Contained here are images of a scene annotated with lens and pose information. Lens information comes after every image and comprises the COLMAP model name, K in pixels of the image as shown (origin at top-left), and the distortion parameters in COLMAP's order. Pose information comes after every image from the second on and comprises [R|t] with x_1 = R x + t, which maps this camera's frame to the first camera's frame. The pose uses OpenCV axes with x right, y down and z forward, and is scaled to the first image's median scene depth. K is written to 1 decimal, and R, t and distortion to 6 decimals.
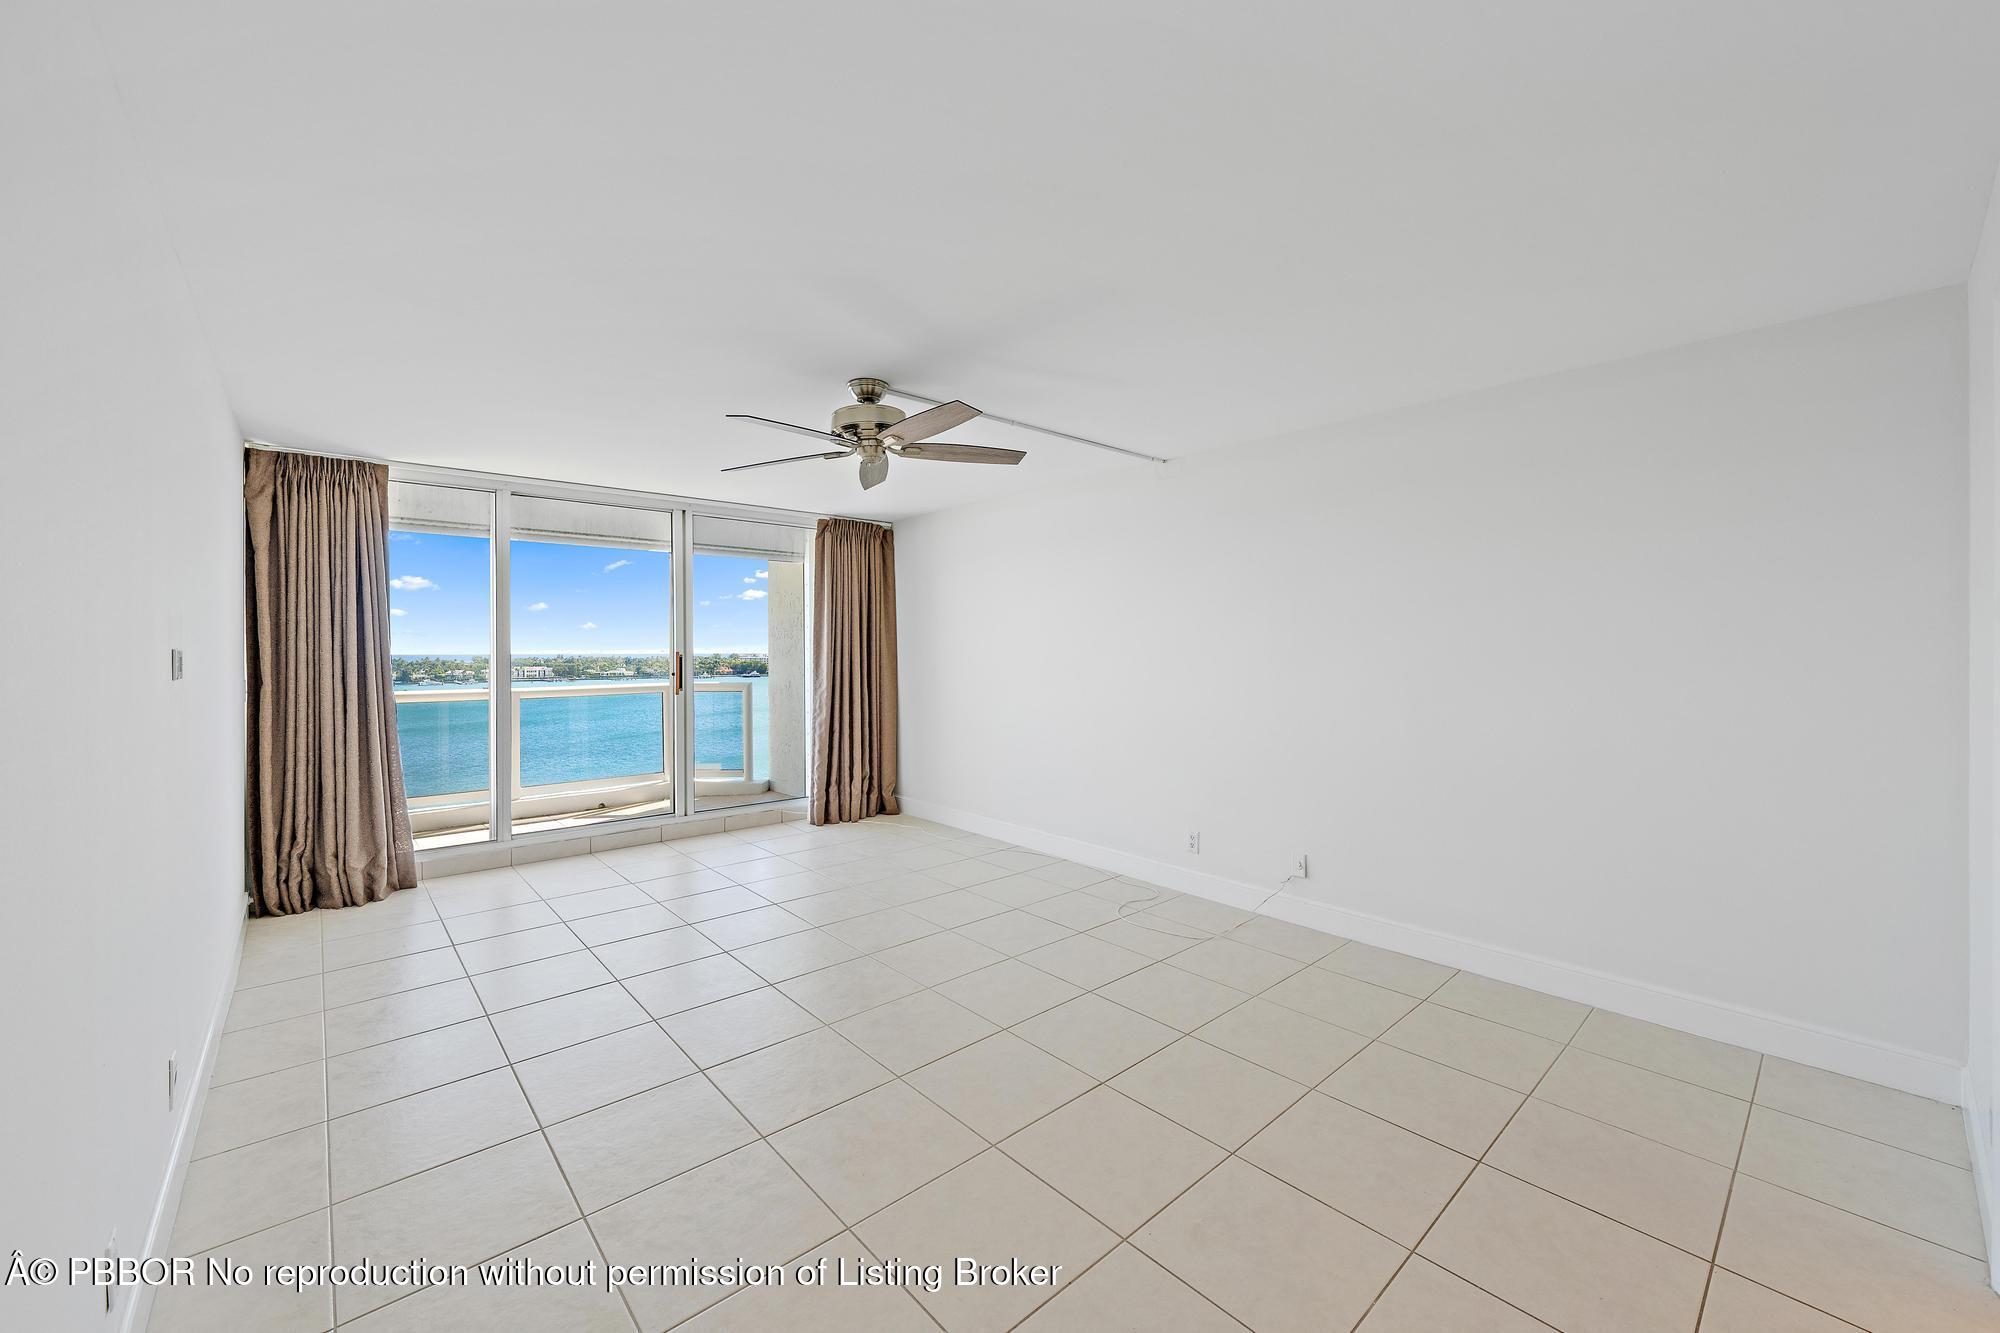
lens RADIAL K [[777.4, 0, 1001.7], [0, 777.4, 652.6], [0, 0, 1]] dist [0.001038, 0.000009]
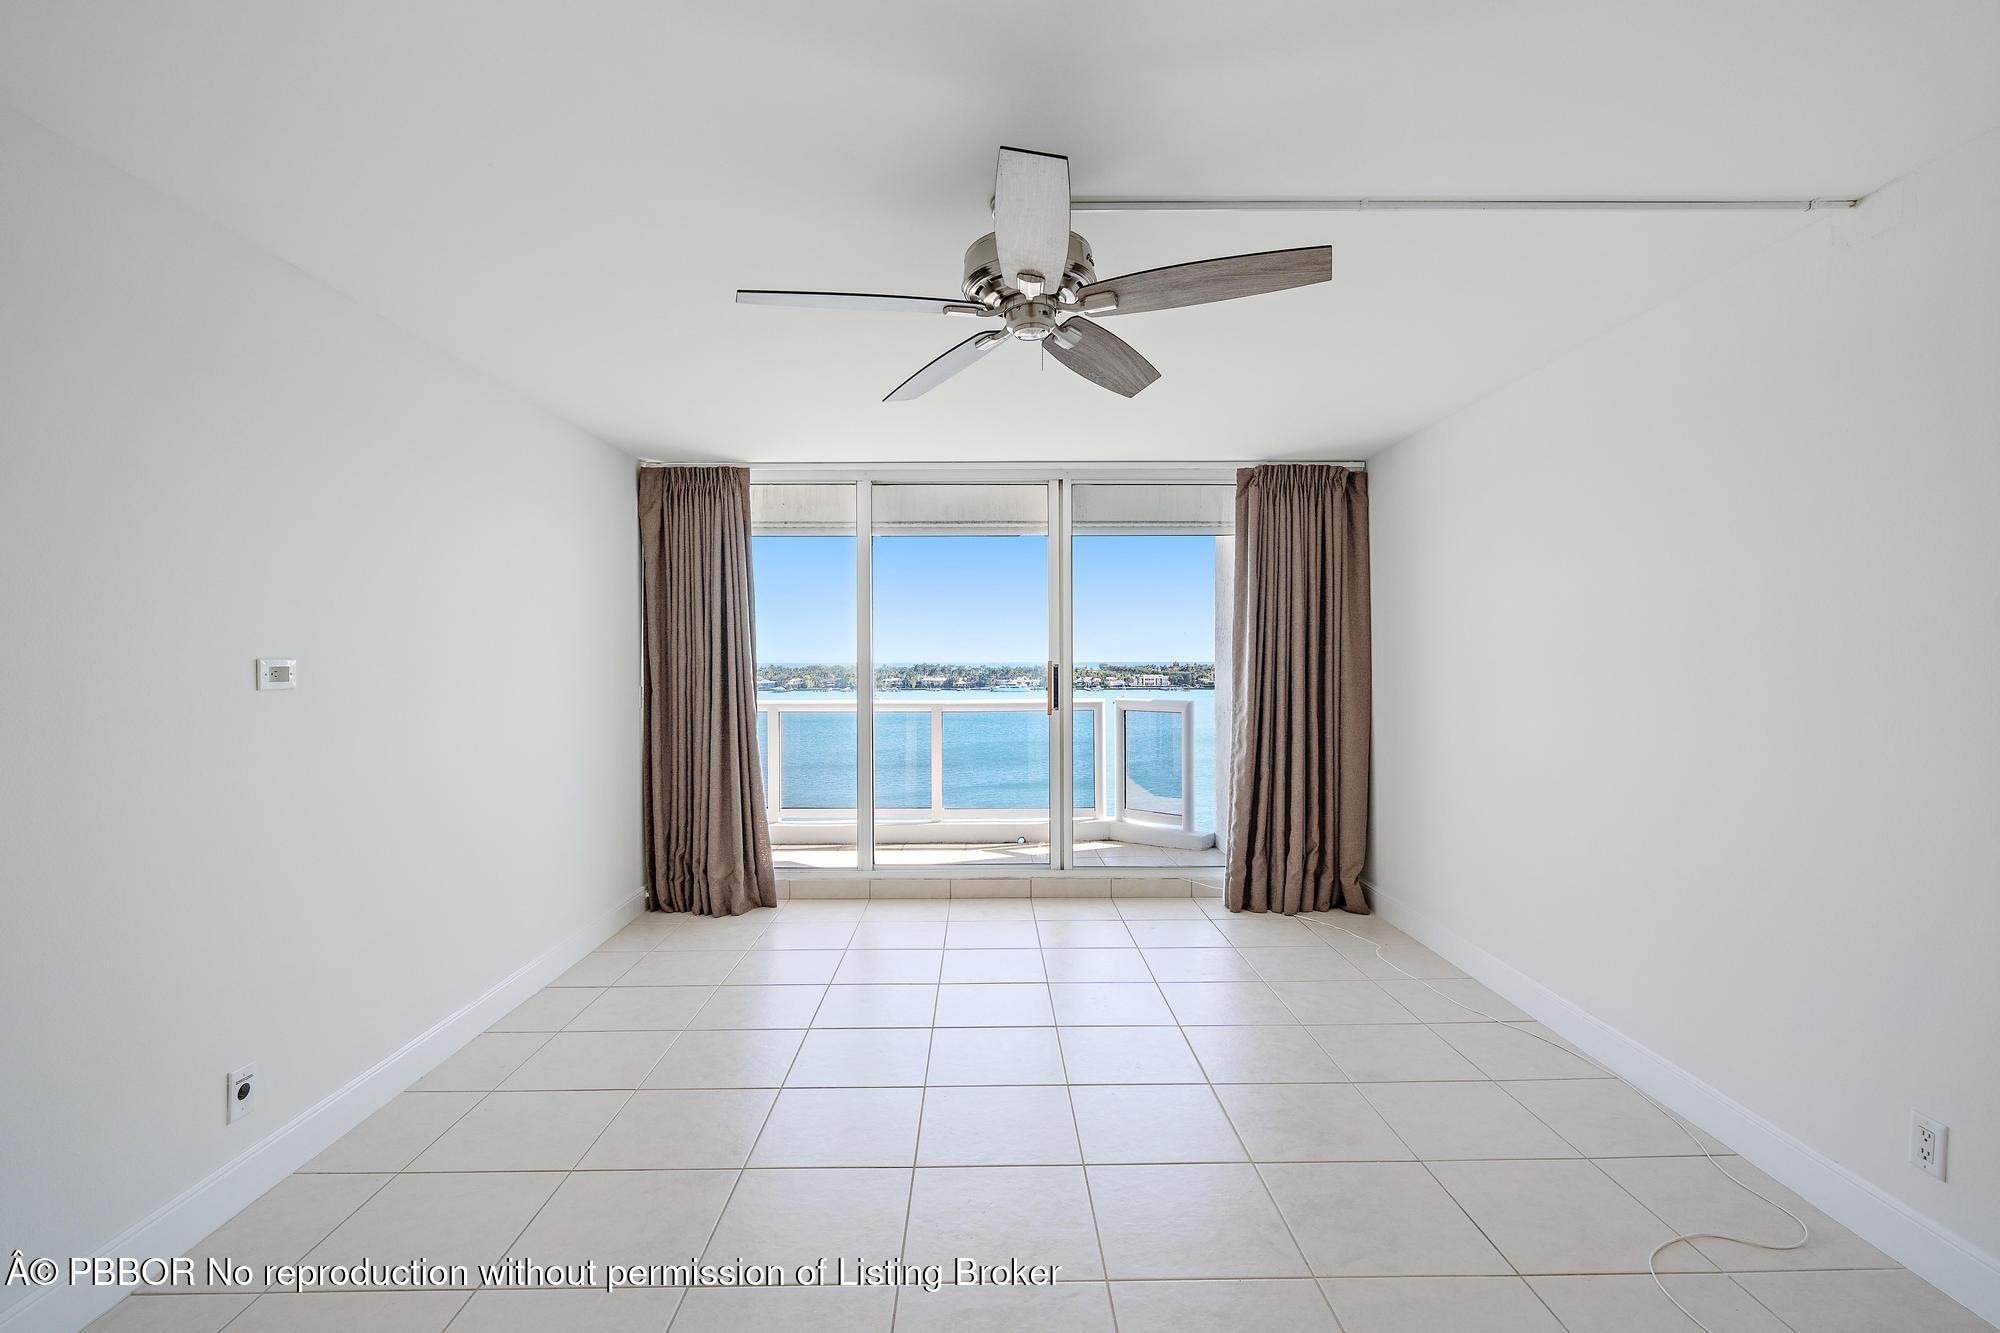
lens RADIAL K [[913.0, 0, 1000.0], [0, 913.0, 666.5], [0, 0, 1]] dist [-0.000374, -0.000310]
pose [[0.753600, 0.006244, -0.657304, 0.149703], [-0.001912, 0.999971, 0.007307, -0.001543], [0.657331, -0.004250, 0.753590, 0.265485]]
